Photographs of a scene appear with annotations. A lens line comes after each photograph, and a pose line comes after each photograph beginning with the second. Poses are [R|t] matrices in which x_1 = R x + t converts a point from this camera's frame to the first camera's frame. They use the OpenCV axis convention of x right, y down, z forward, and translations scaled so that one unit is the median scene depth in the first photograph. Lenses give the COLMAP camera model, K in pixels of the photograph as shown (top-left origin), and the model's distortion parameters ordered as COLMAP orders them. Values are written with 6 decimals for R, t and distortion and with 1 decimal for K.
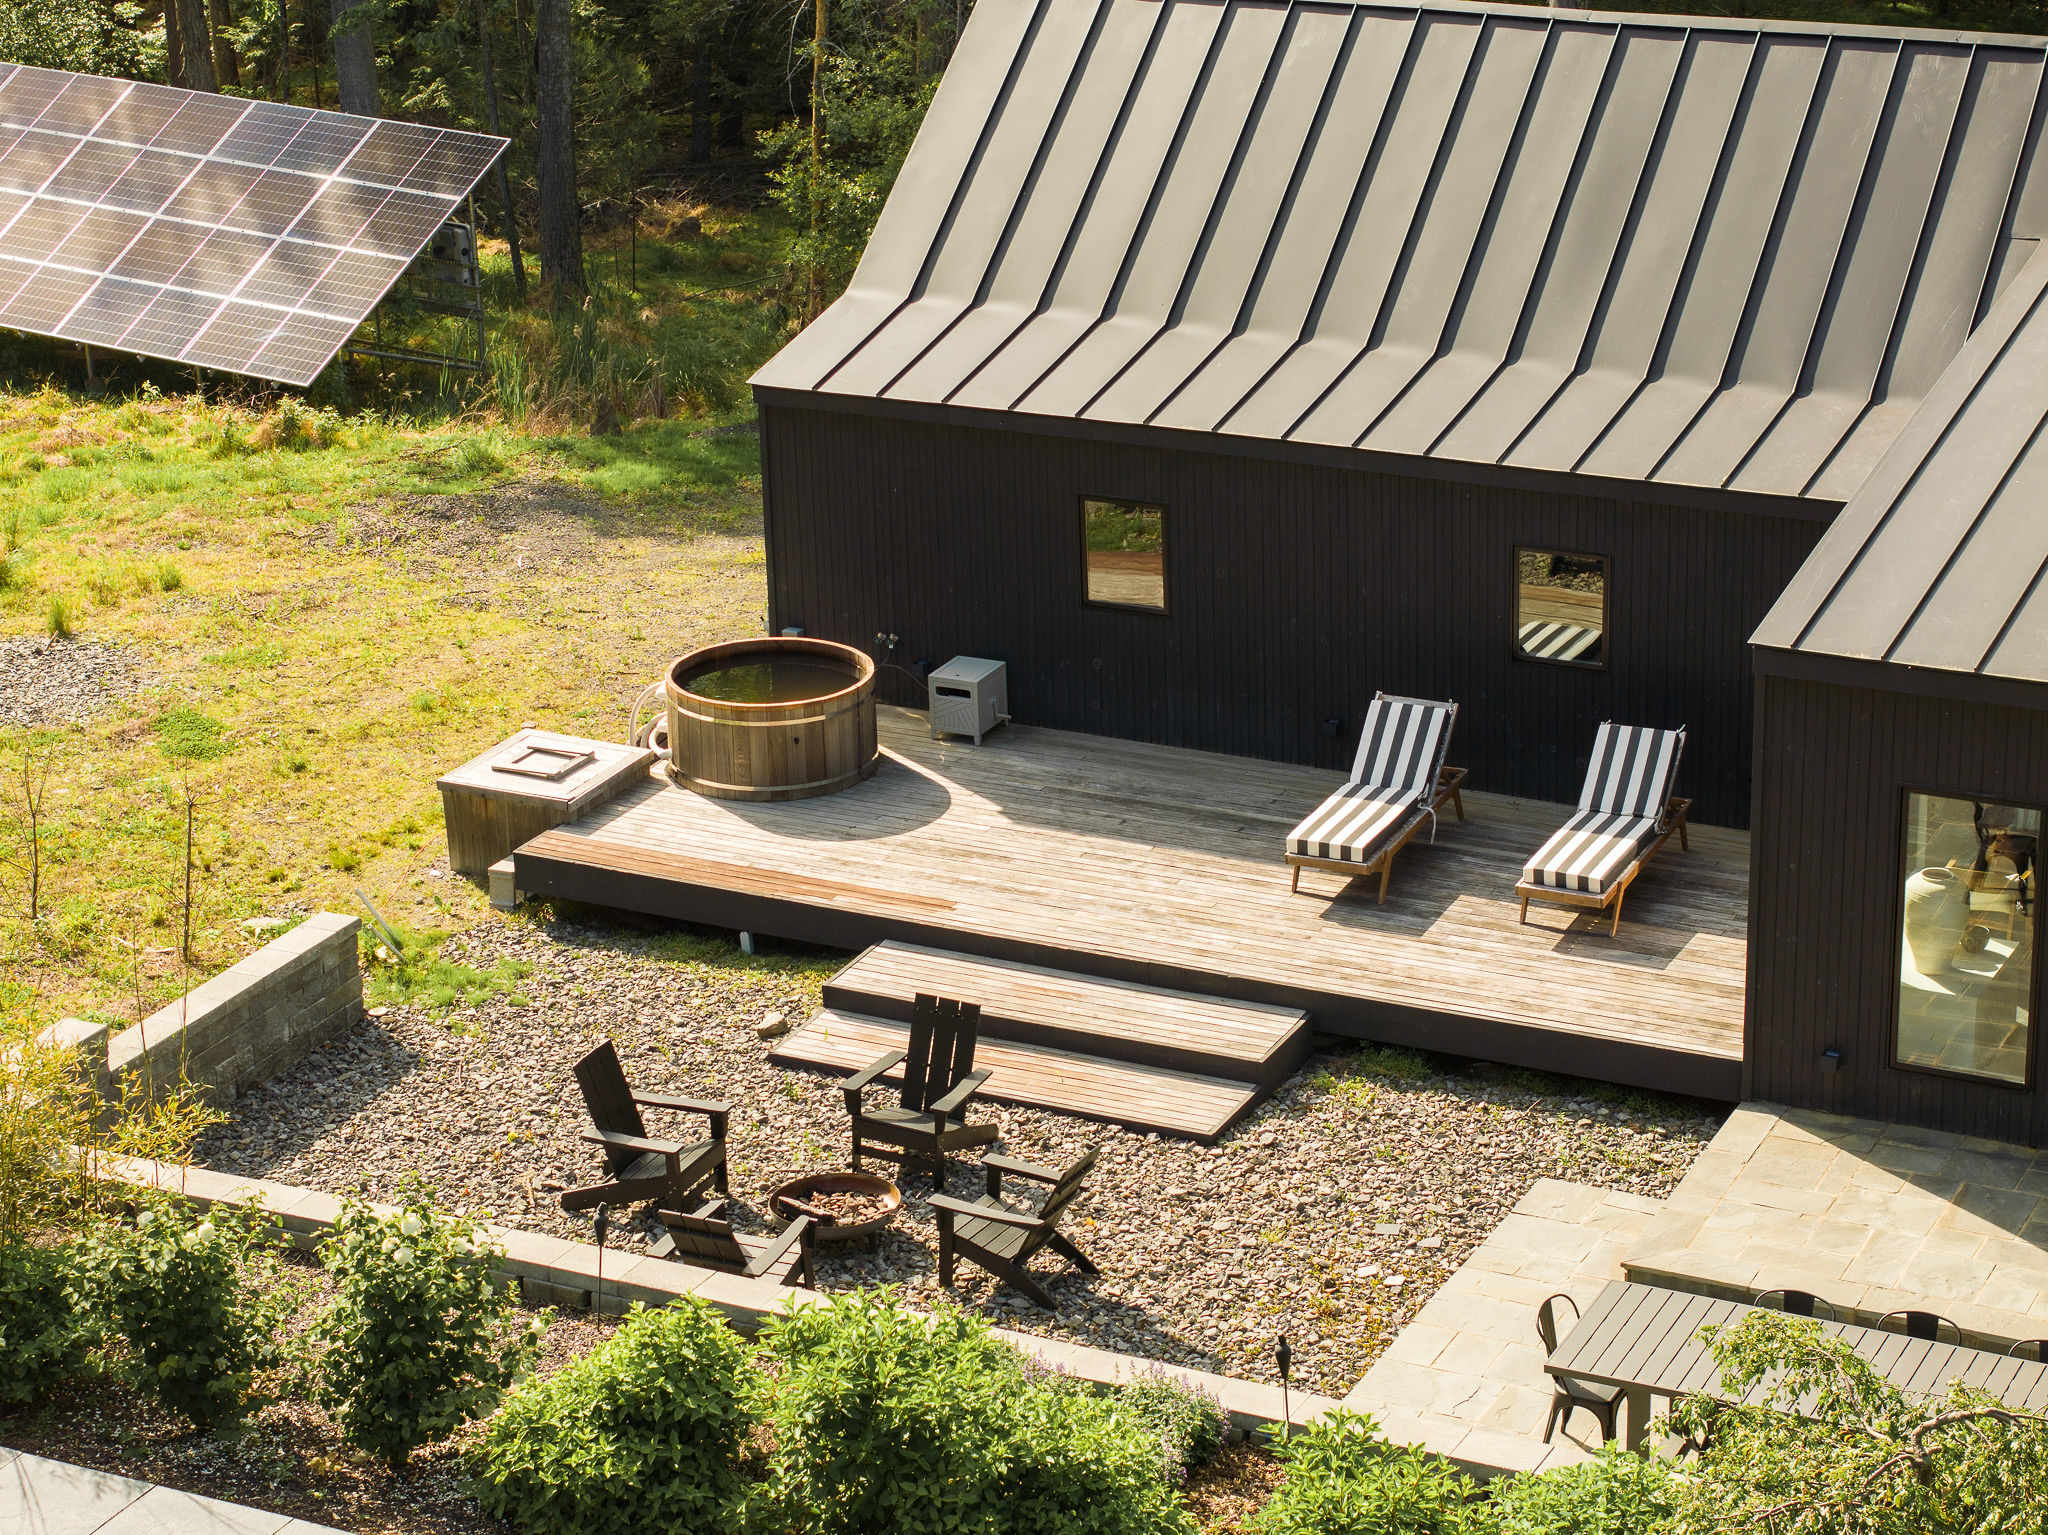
lens RADIAL K [[4123.9, 0, 1016.5], [0, 4123.9, 766.7], [0, 0, 1]] dist [-0.017218, 0.000000]
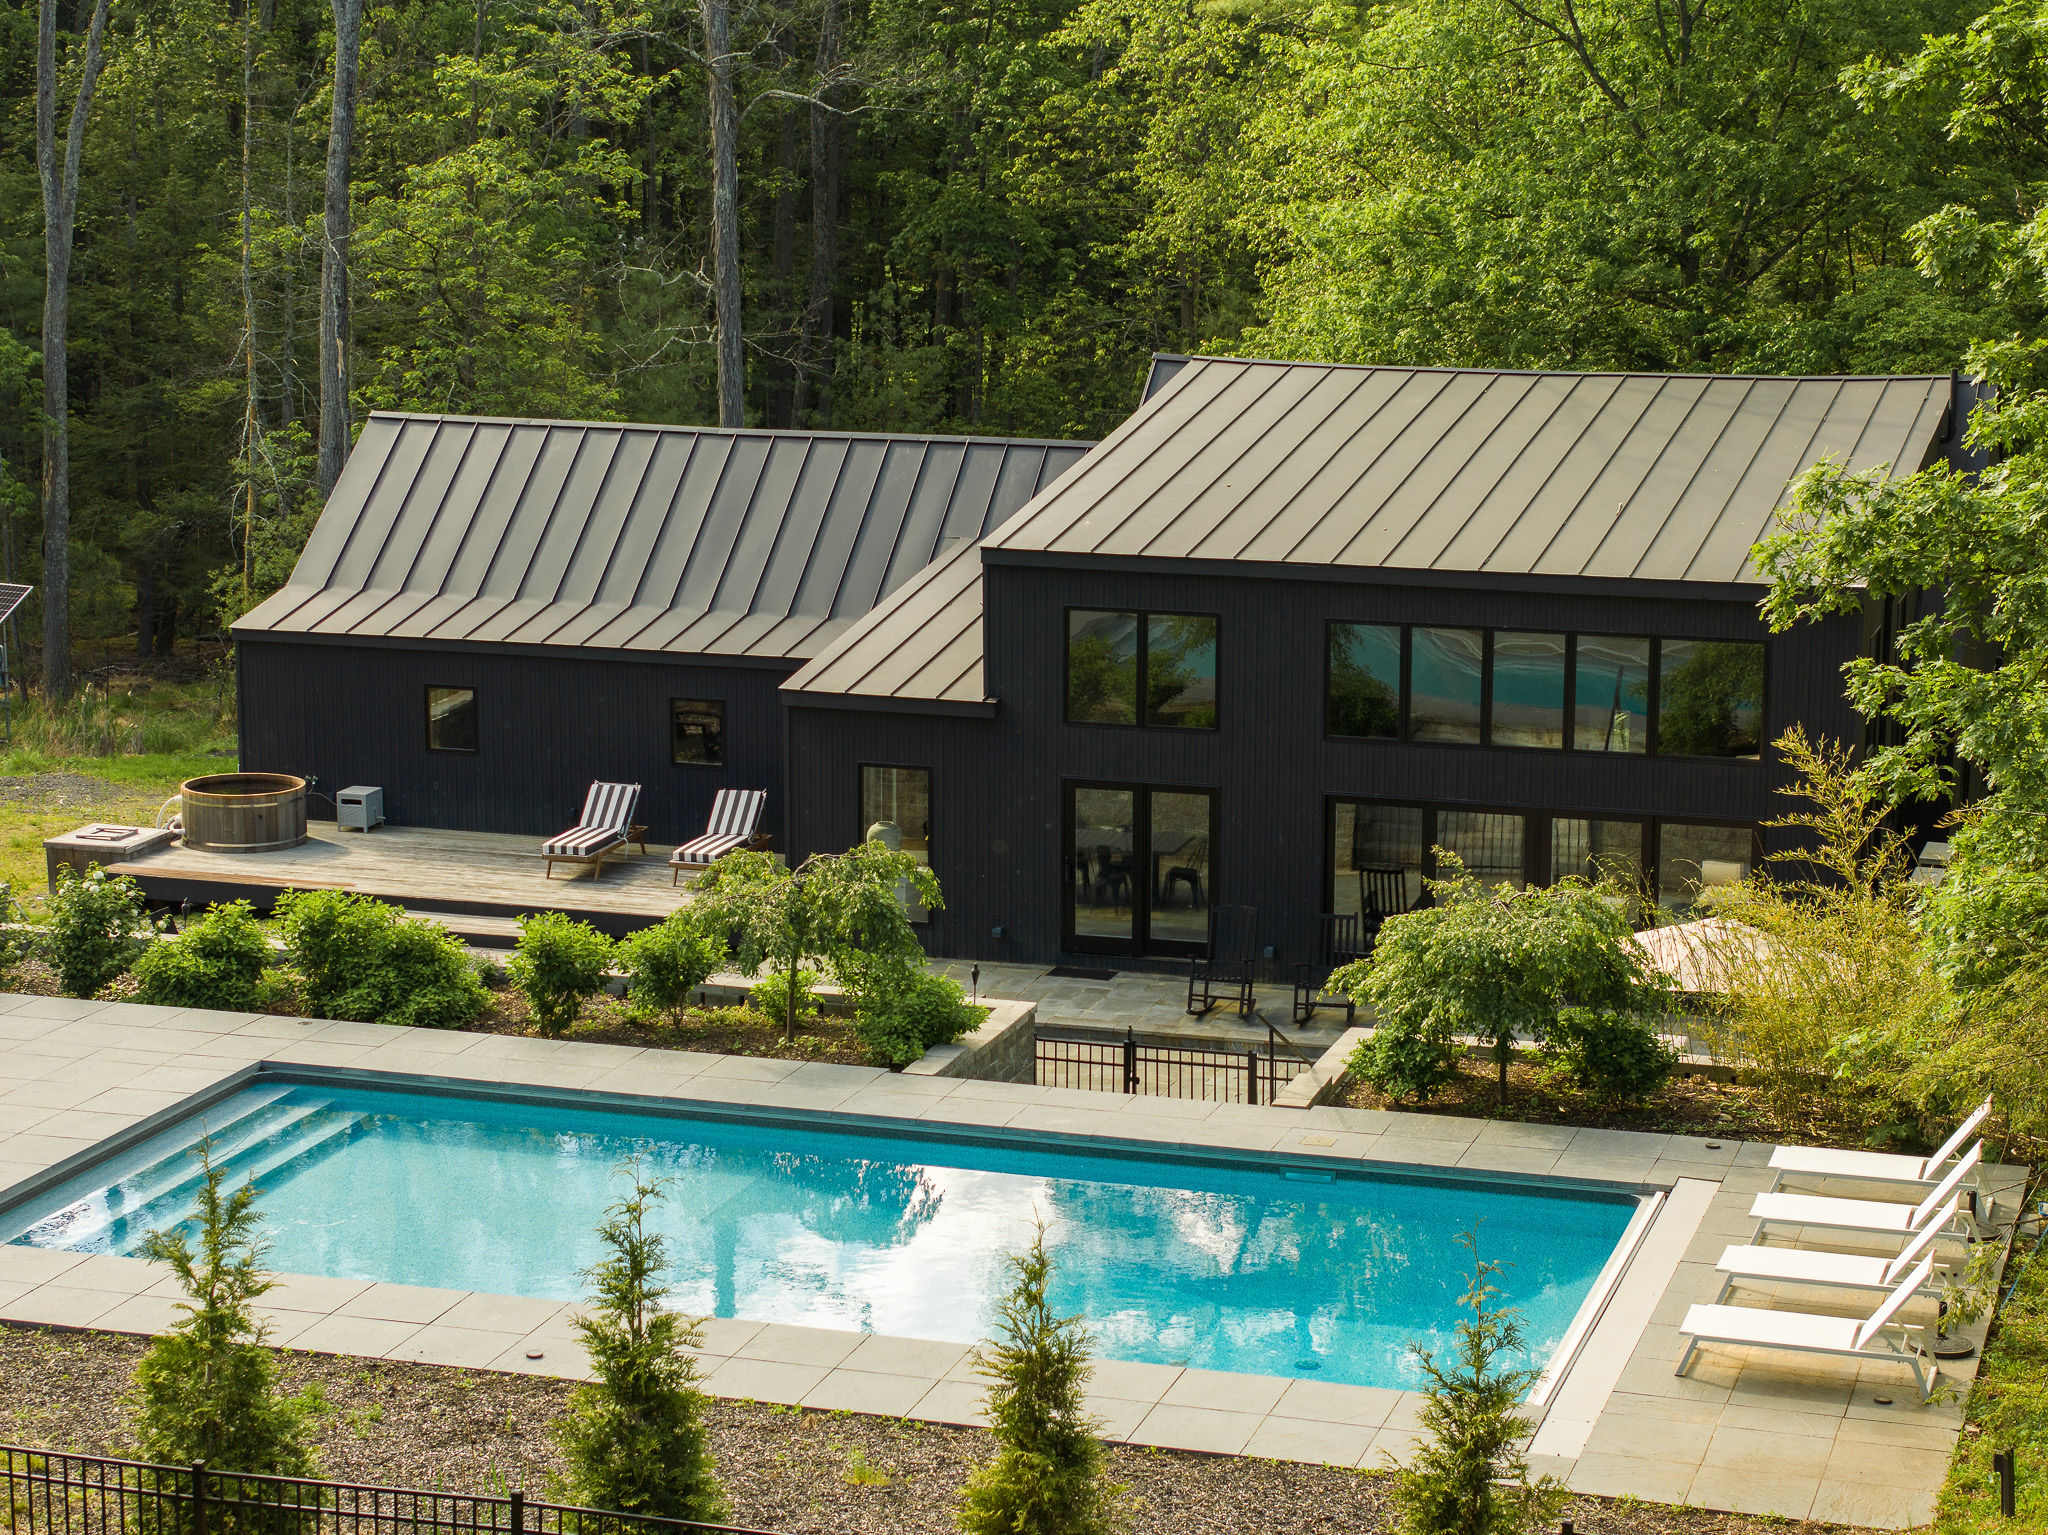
lens RADIAL K [[4123.9, 0, 1027.6], [0, 4123.9, 770.6], [0, 0, 1]] dist [-0.017218, 0.000000]
pose [[0.986650, 0.003236, 0.162824, -0.017480], [0.029417, 0.979815, -0.197730, 0.328980], [-0.160177, 0.199880, 0.966639, -0.732153]]
